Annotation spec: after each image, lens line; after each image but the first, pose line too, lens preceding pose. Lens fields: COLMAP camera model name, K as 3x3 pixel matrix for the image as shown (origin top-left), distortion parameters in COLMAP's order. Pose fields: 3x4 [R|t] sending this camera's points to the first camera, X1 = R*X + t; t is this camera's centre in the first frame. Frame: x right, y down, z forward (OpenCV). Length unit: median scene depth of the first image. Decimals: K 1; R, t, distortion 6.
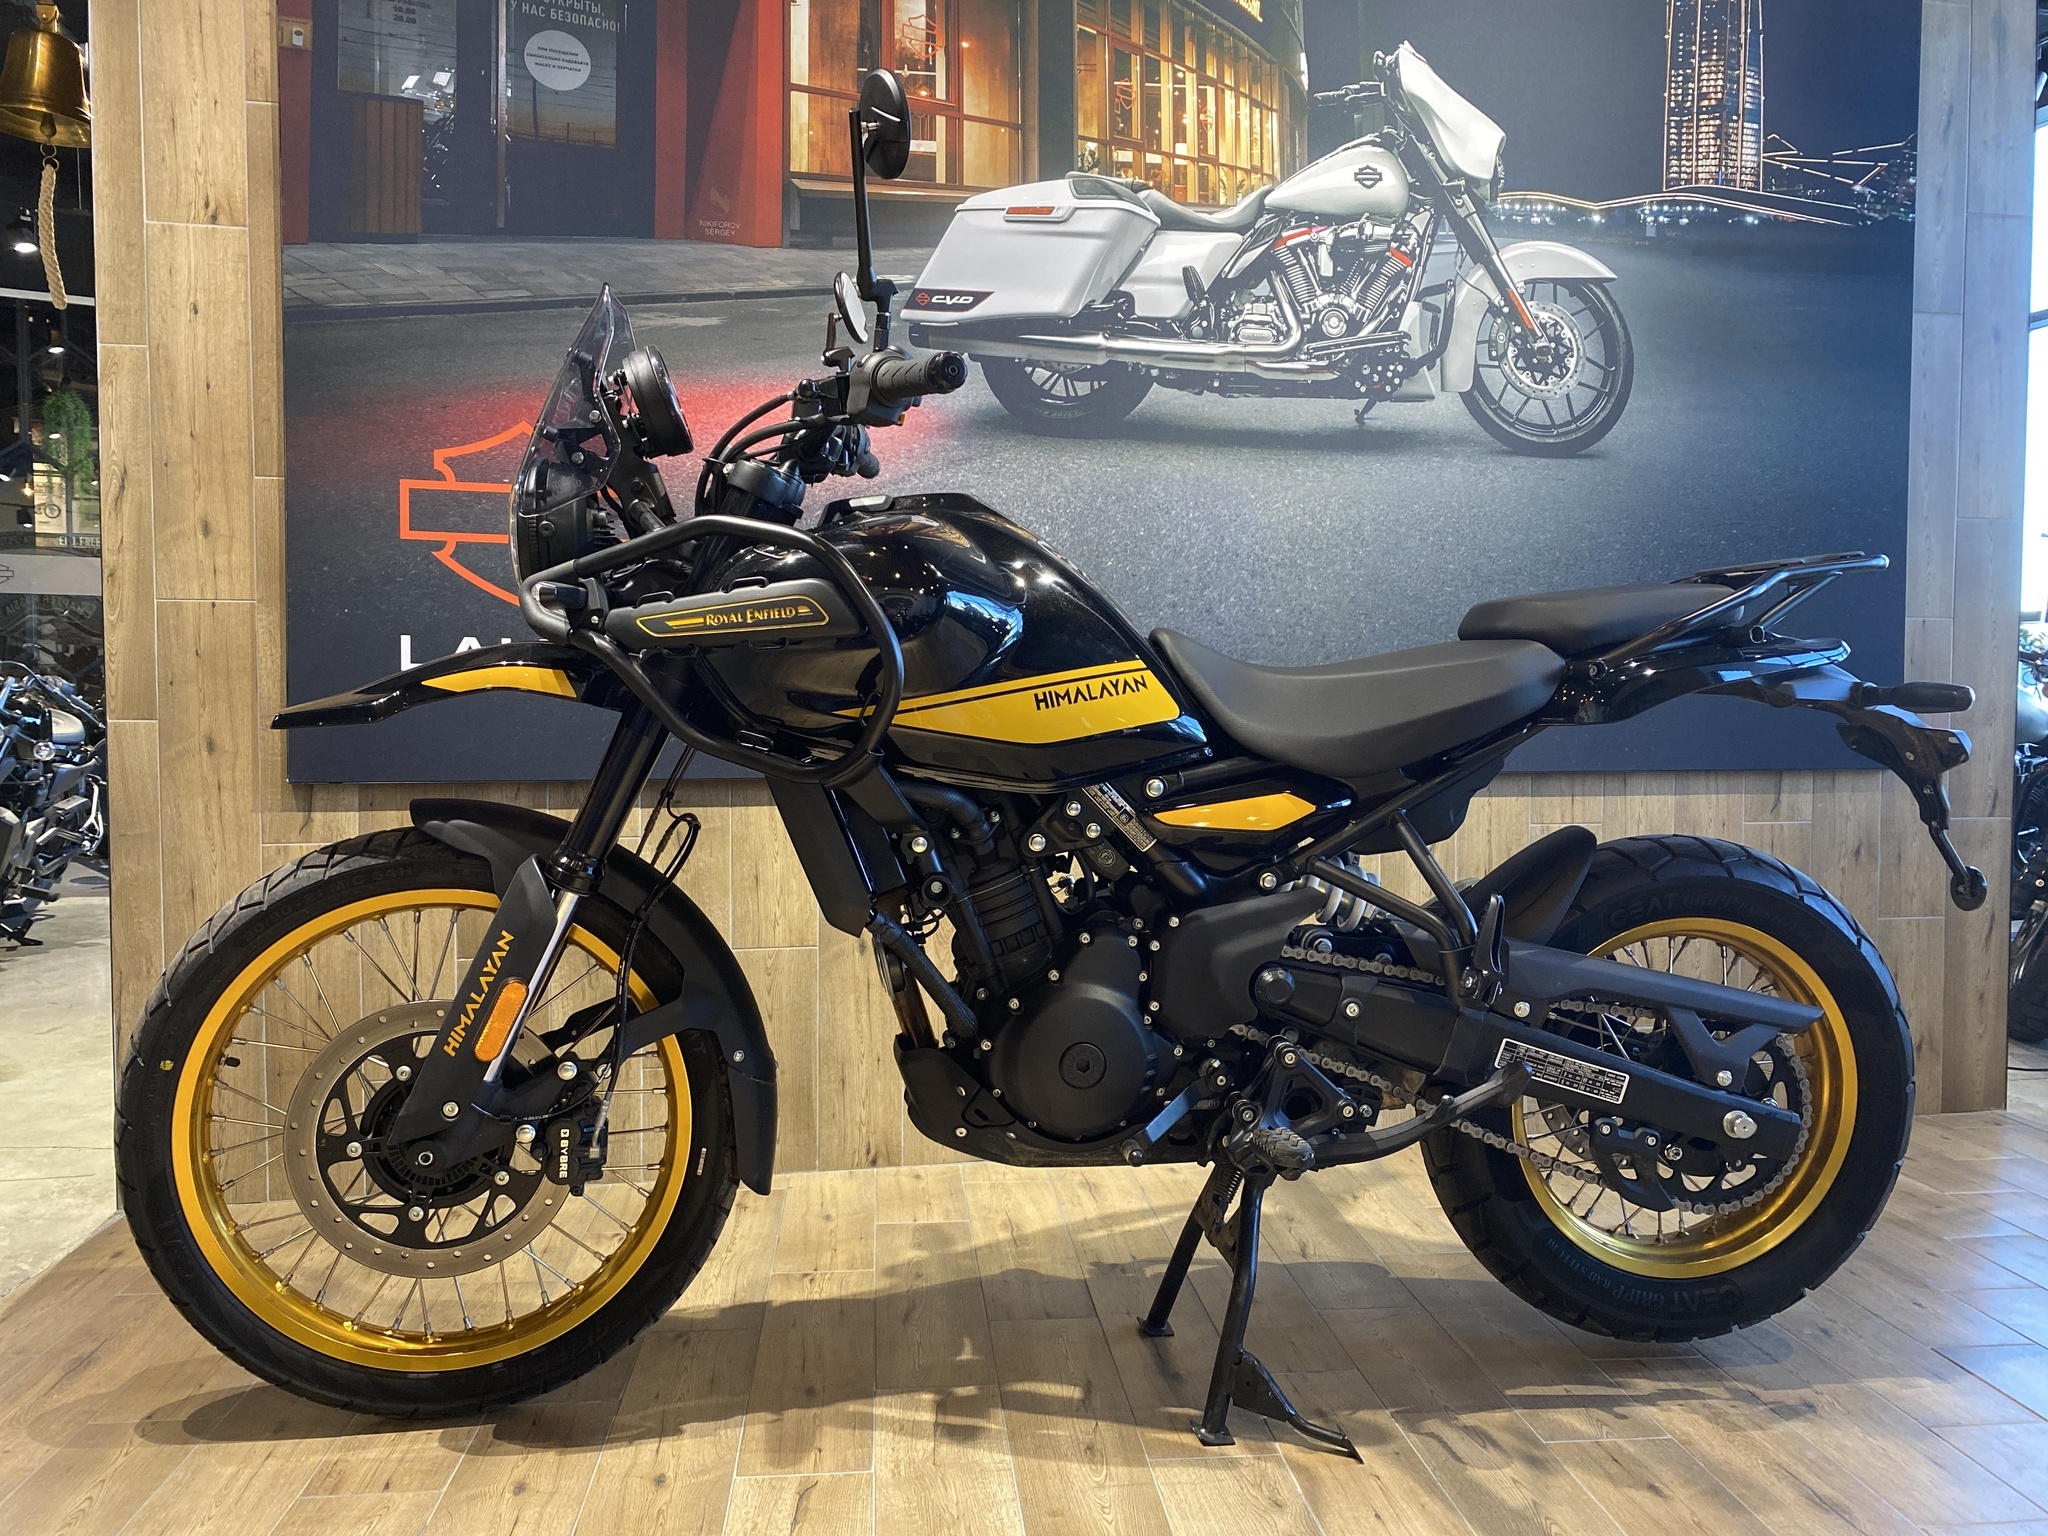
lens RADIAL K [[1567.9, 0, 1022.5], [0, 1567.9, 756.6], [0, 0, 1]] dist [0.017096, -0.006370]
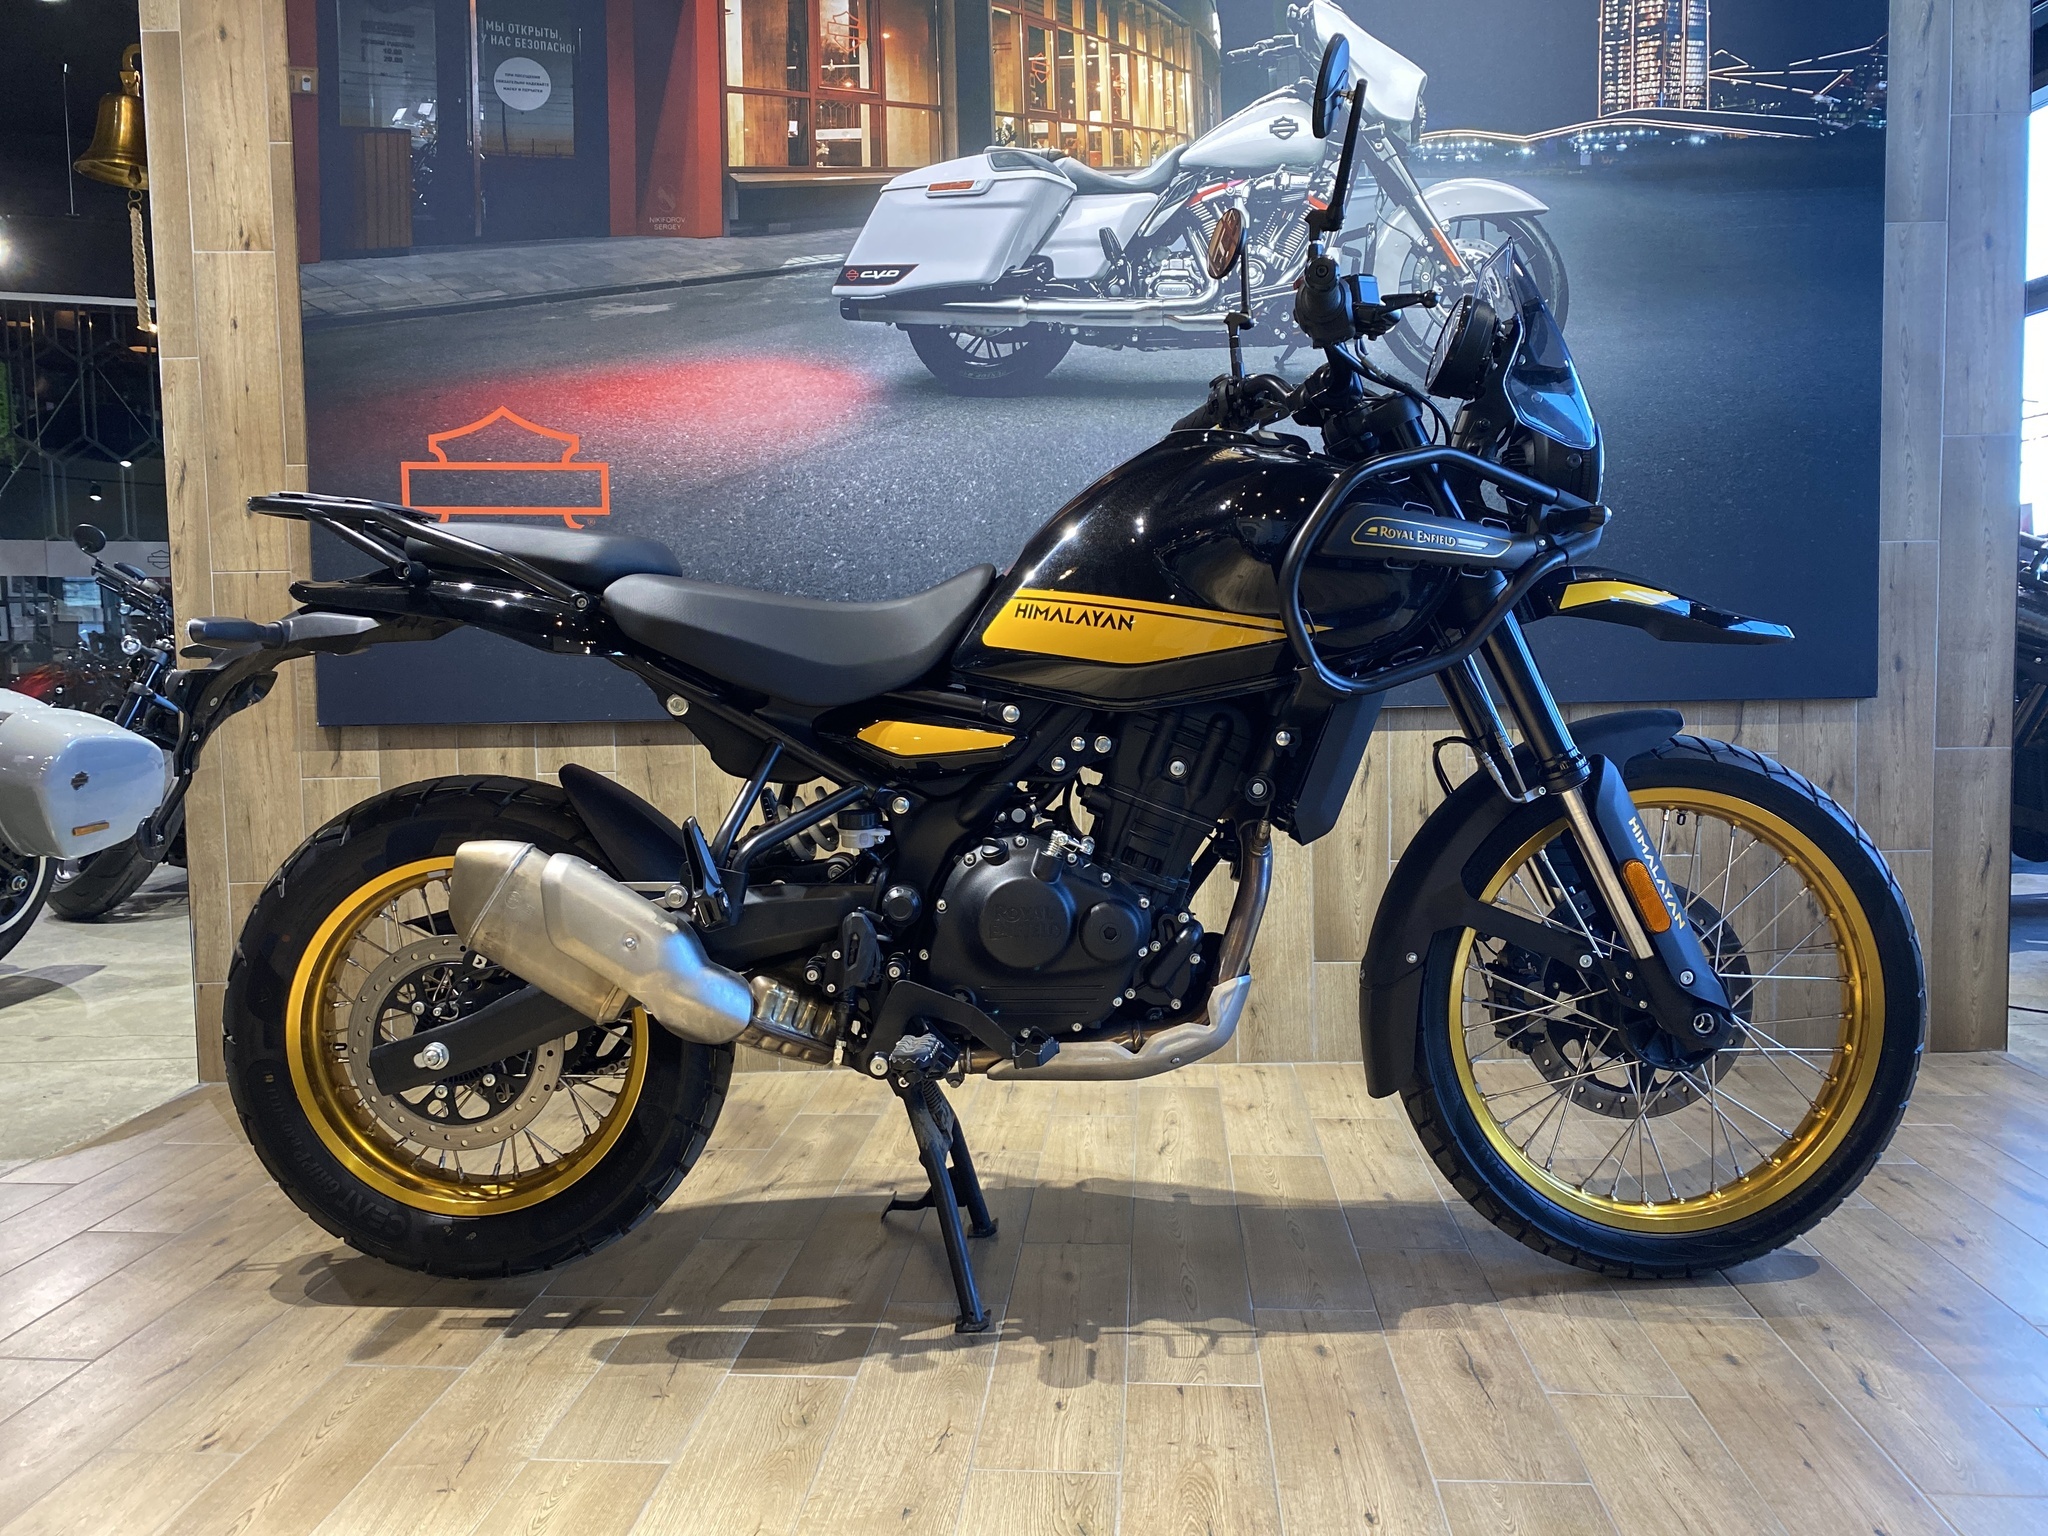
lens RADIAL K [[1567.9, 0, 1021.4], [0, 1567.9, 759.0], [0, 0, 1]] dist [0.017096, -0.006370]
pose [[0.983956, -0.007563, -0.178251, 0.234521], [0.012072, 0.999634, 0.024224, 0.017512], [0.178003, -0.025987, 0.983687, -0.055419]]
